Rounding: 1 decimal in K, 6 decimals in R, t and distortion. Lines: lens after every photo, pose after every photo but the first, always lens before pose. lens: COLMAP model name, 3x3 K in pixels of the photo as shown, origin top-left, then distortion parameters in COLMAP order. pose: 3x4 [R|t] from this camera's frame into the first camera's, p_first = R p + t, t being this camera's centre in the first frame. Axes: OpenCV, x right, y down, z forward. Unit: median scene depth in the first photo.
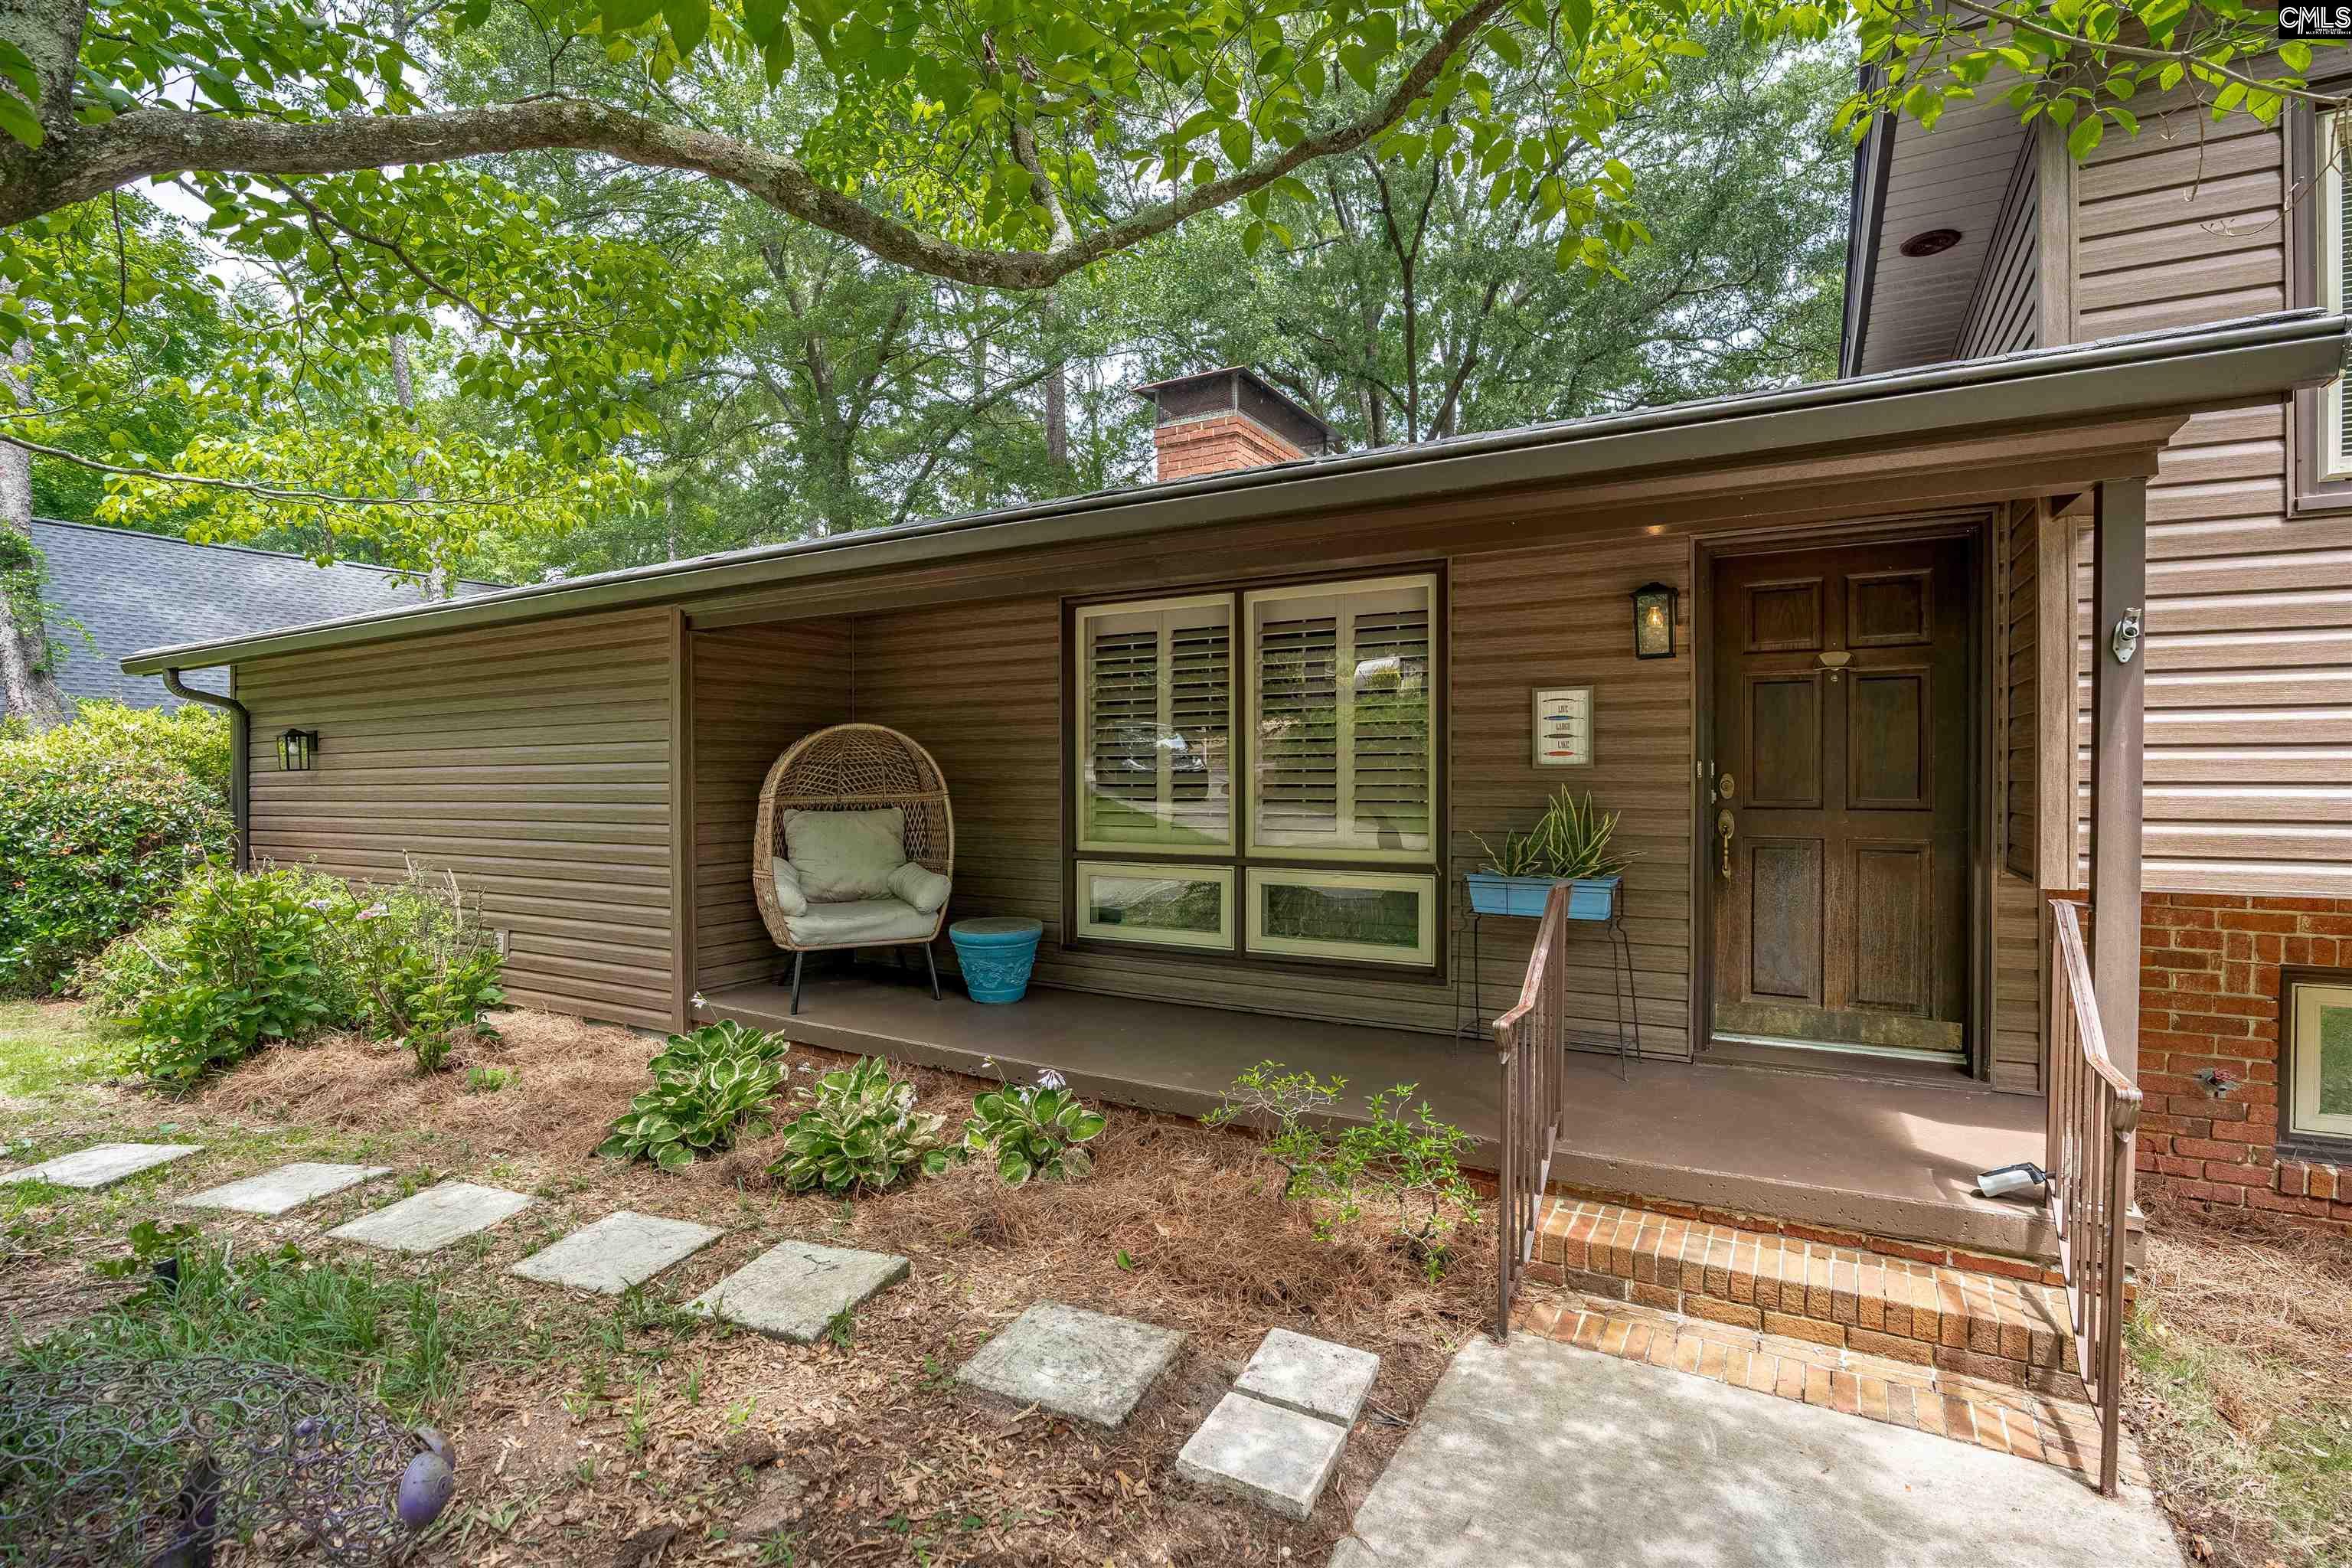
lens RADIAL K [[1140.2, 0, 1168.8], [0, 1140.2, 786.5], [0, 0, 1]] dist [-0.017161, 0.001150]
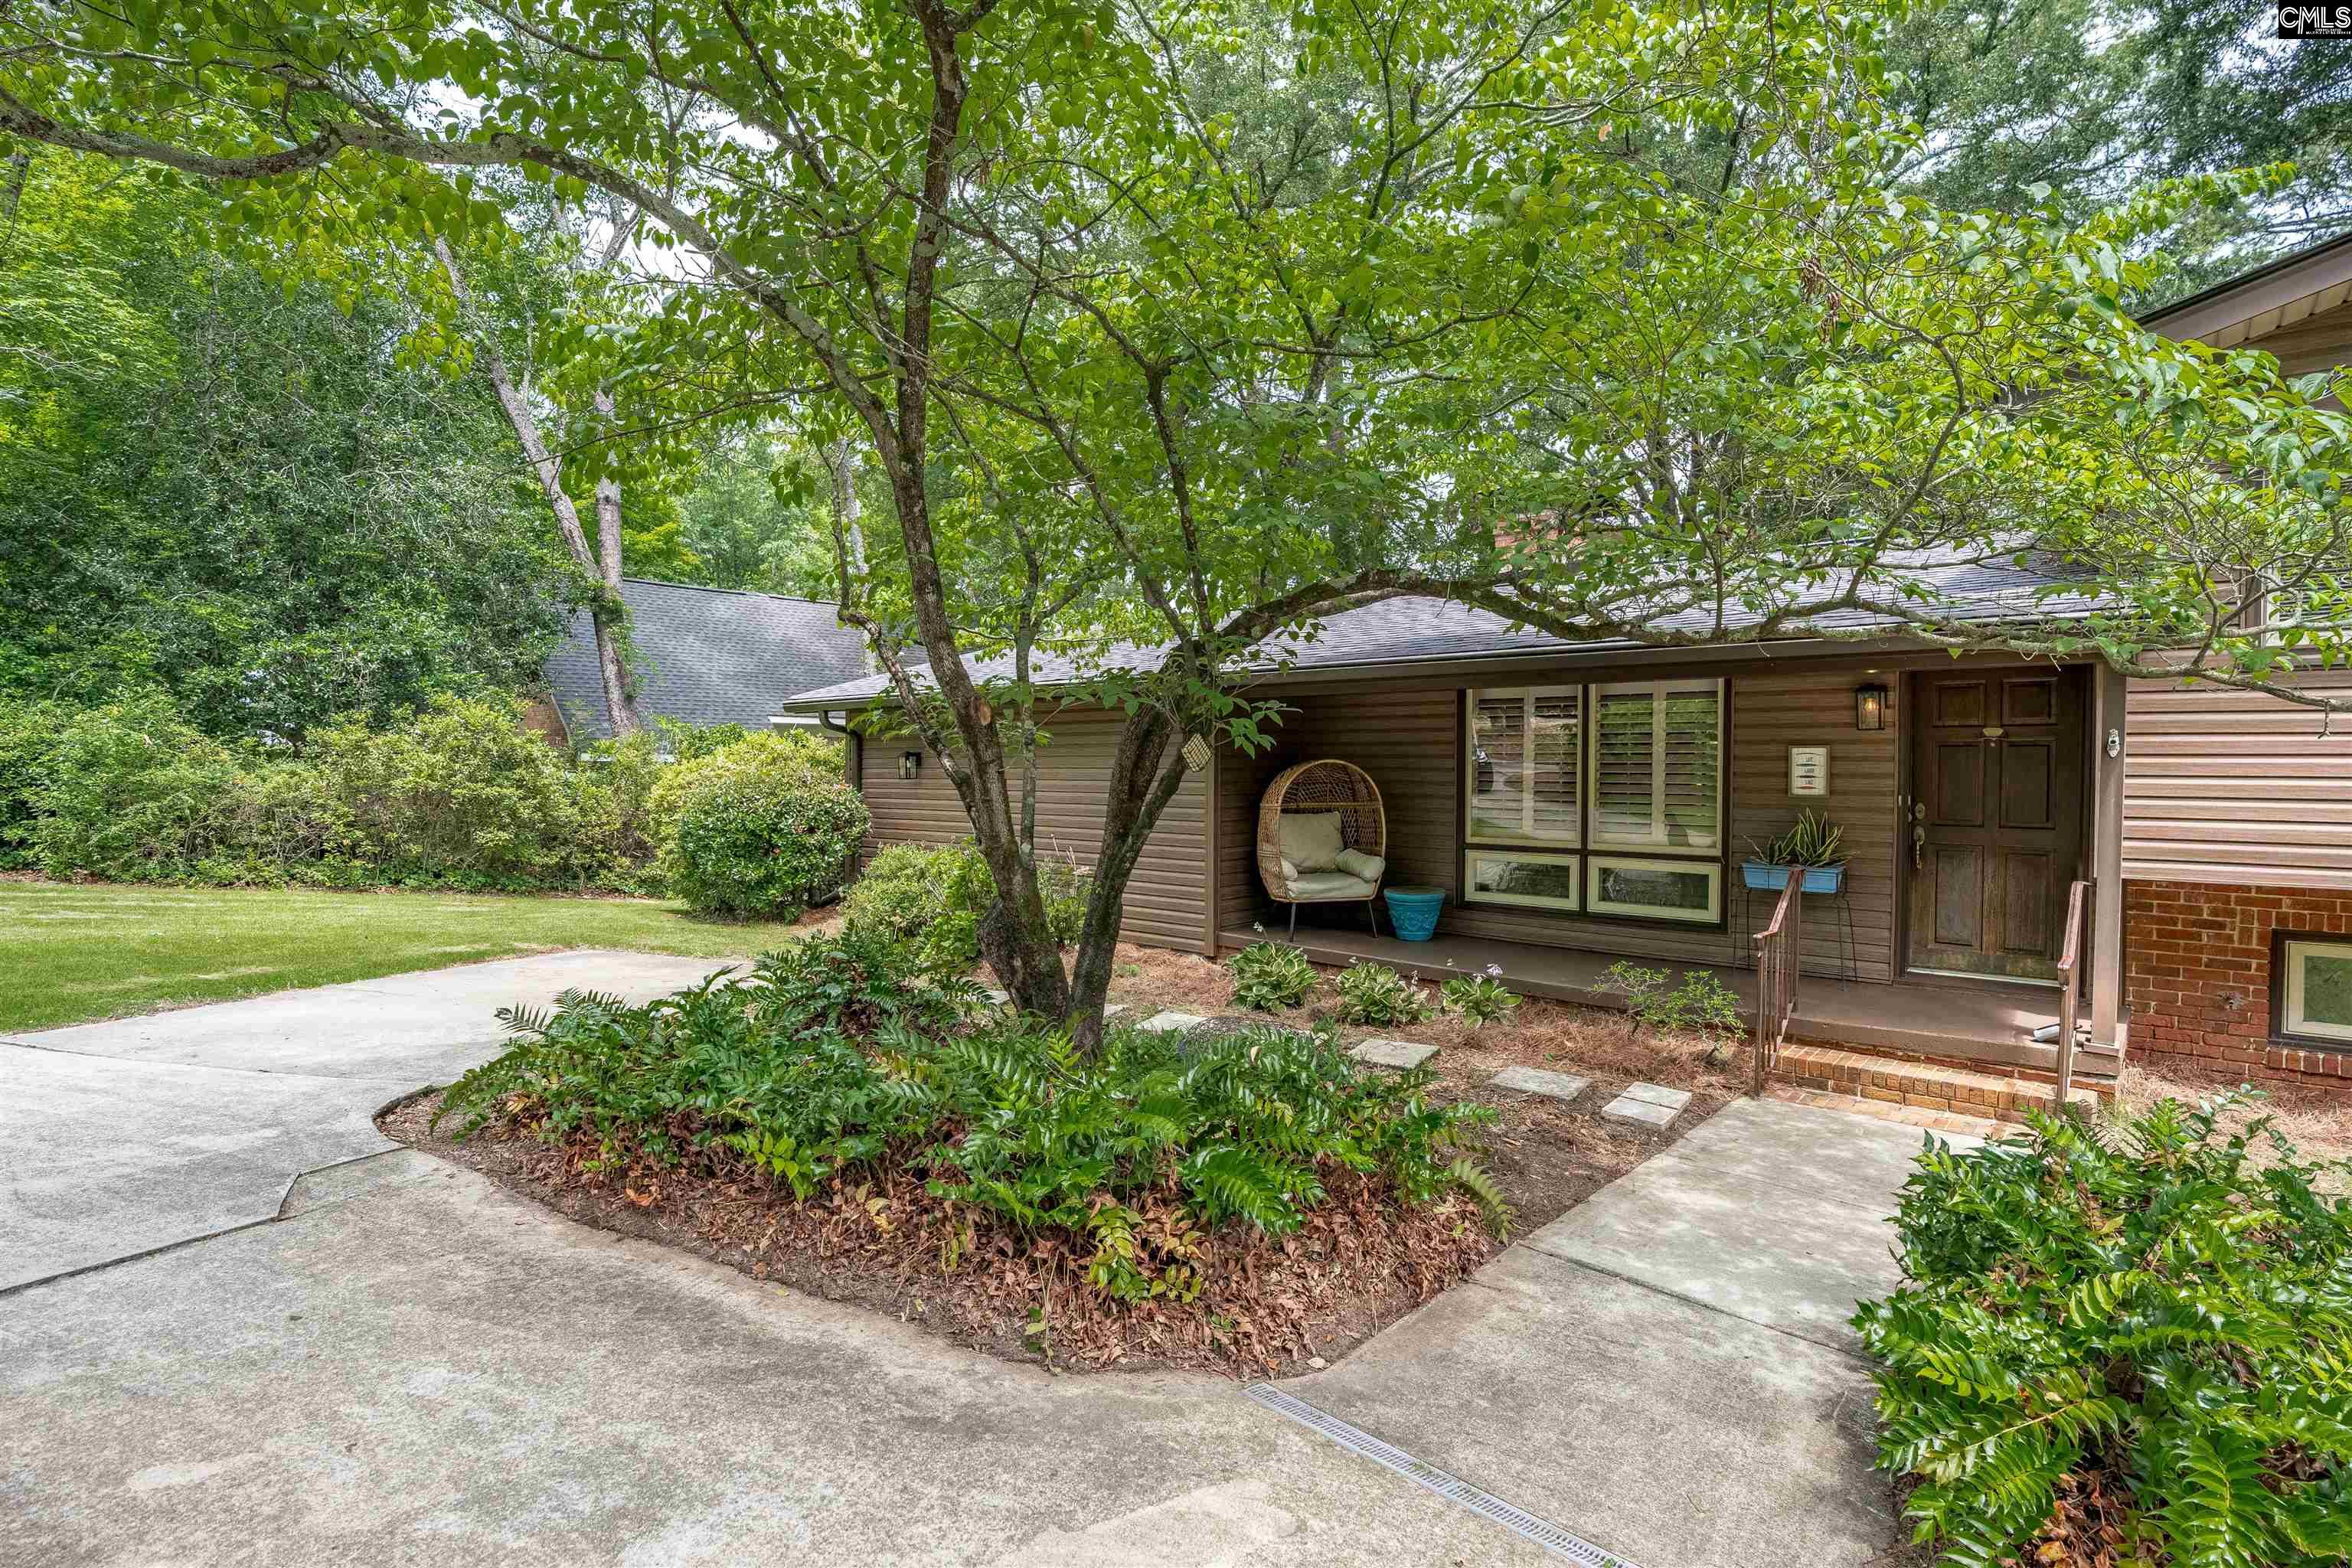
lens RADIAL K [[1156.2, 0, 1176.0], [0, 1156.2, 784.0], [0, 0, 1]] dist [-0.019442, 0.000519]
pose [[0.978565, 0.008791, -0.205751, -0.207388], [-0.006708, 0.999919, 0.010820, -0.051986], [0.205829, -0.009208, 0.978545, -0.834336]]
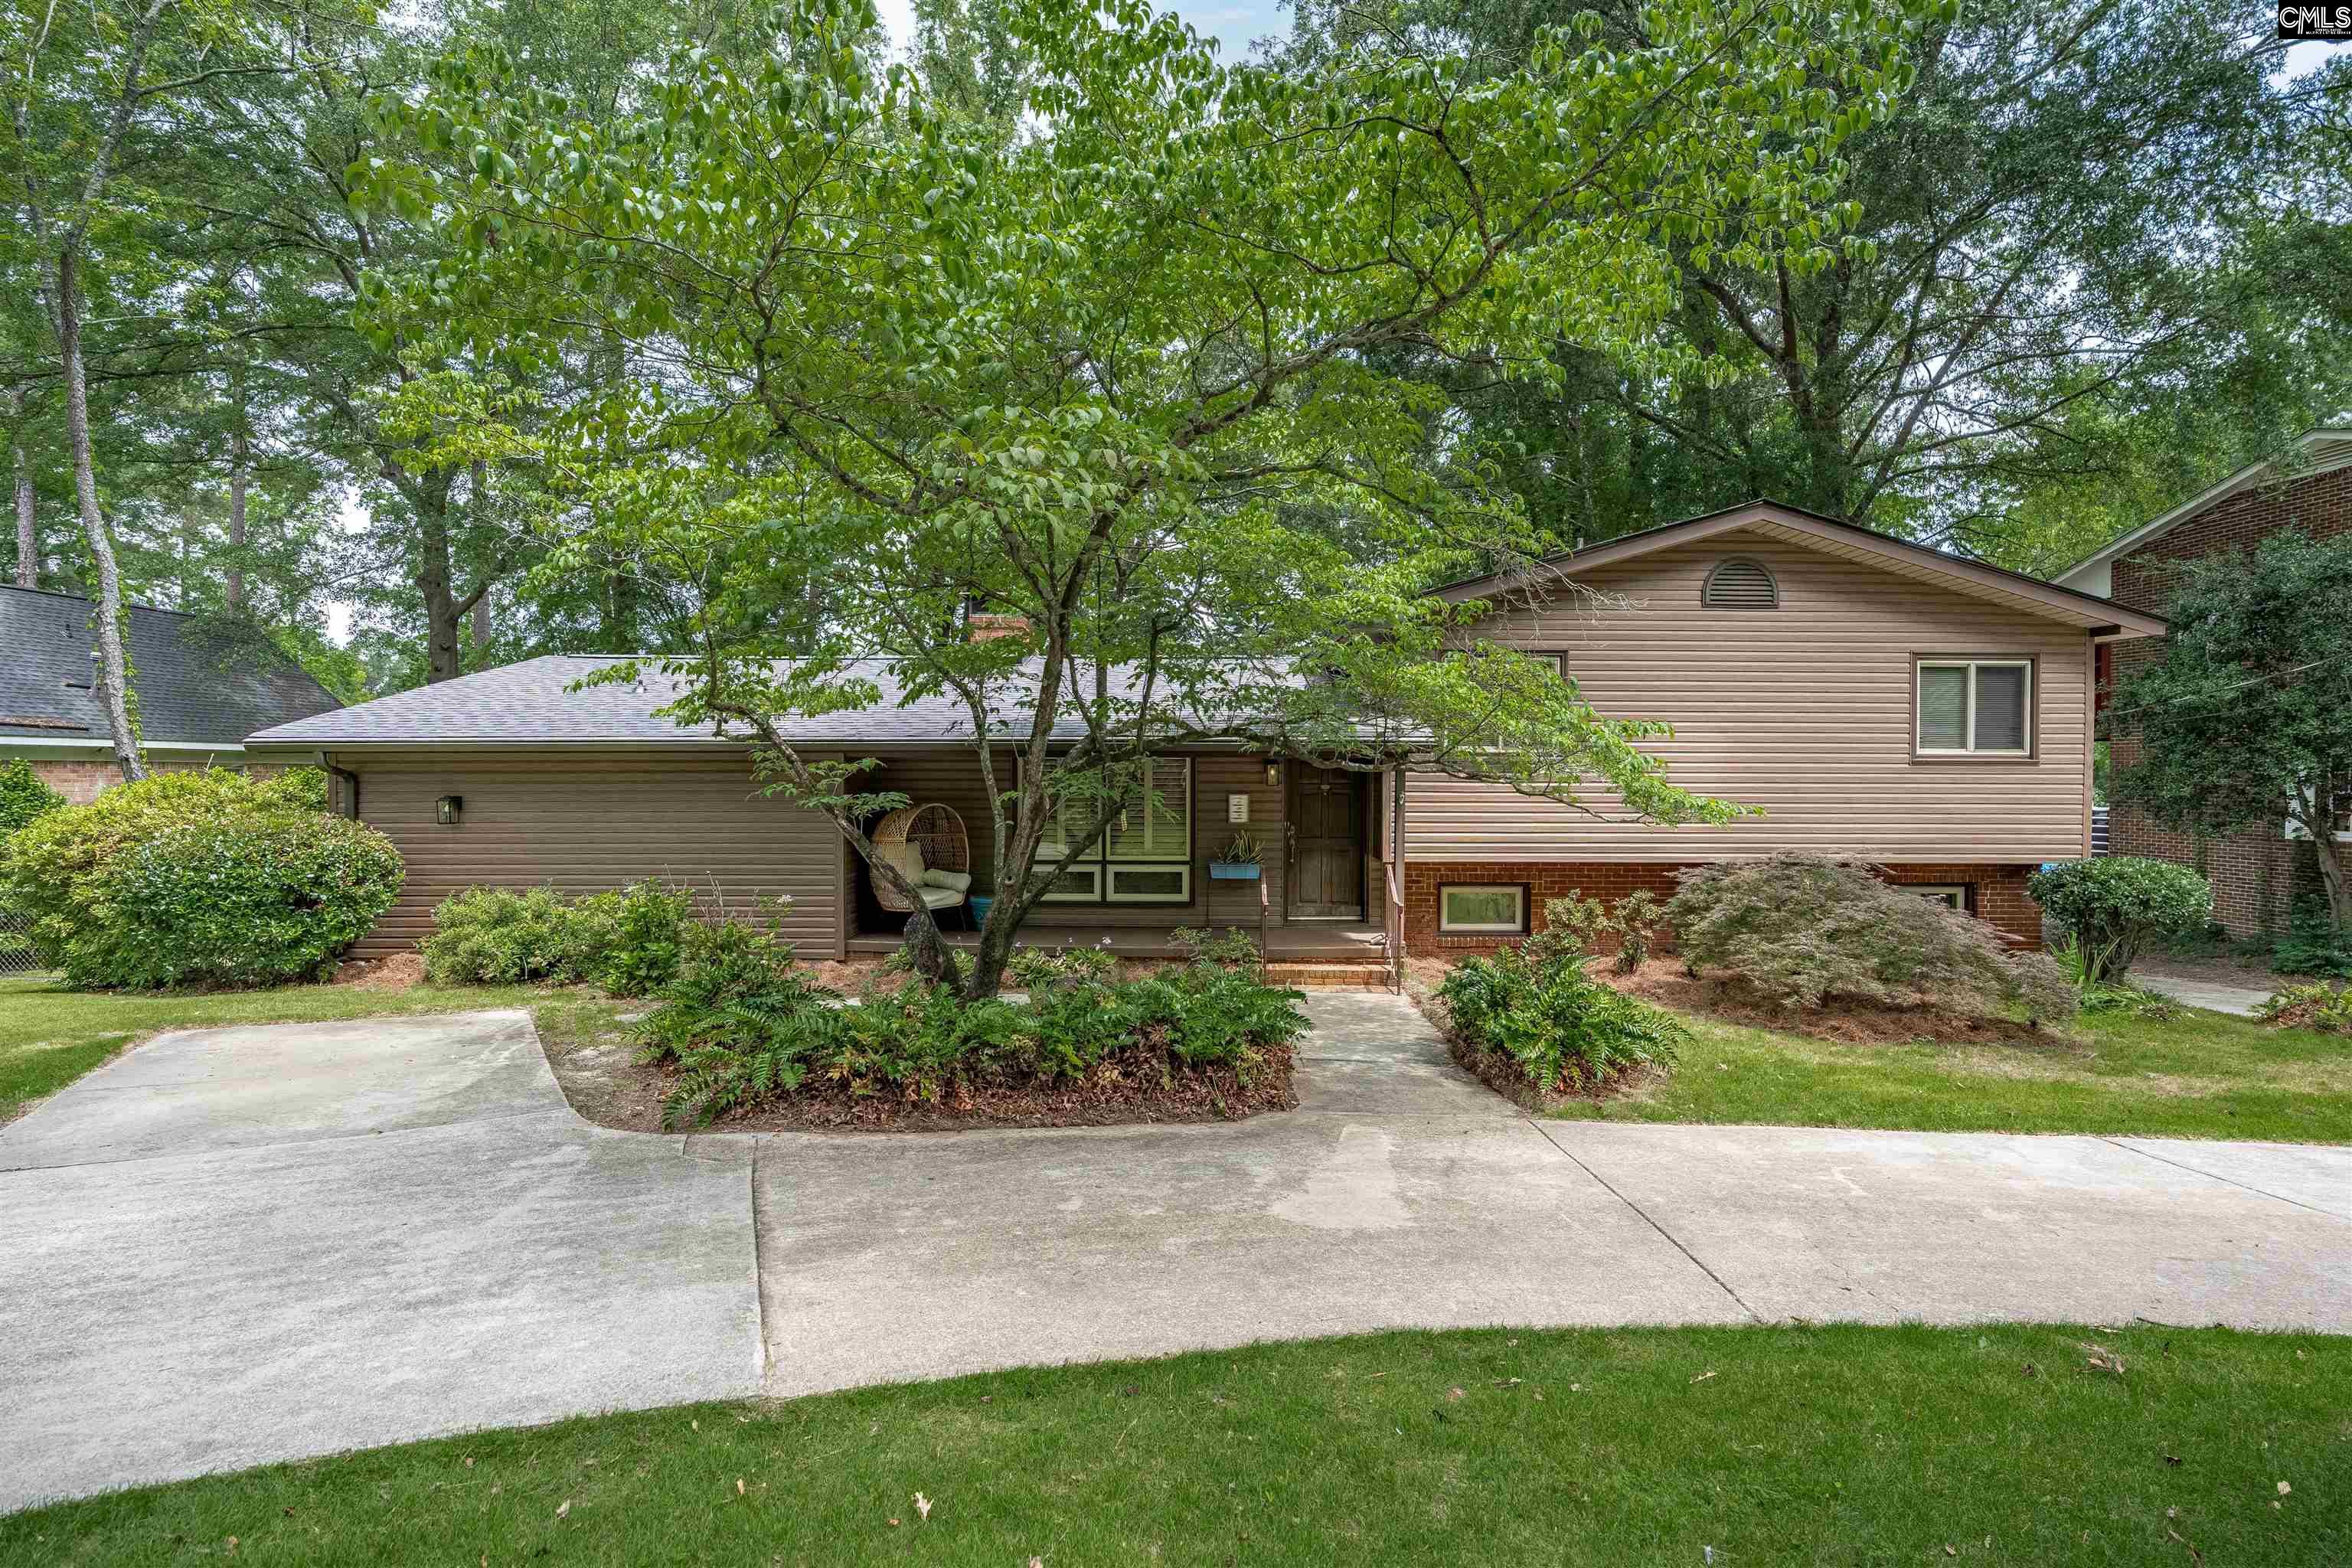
lens RADIAL K [[1078.1, 0, 1207.9], [0, 1078.1, 781.1], [0, 0, 1]] dist [-0.016429, 0.000136]
pose [[0.869602, 0.001647, 0.493750, -1.124657], [-0.000410, 0.999997, -0.002613, -0.126635], [-0.493753, 0.002070, 0.869600, -1.365663]]
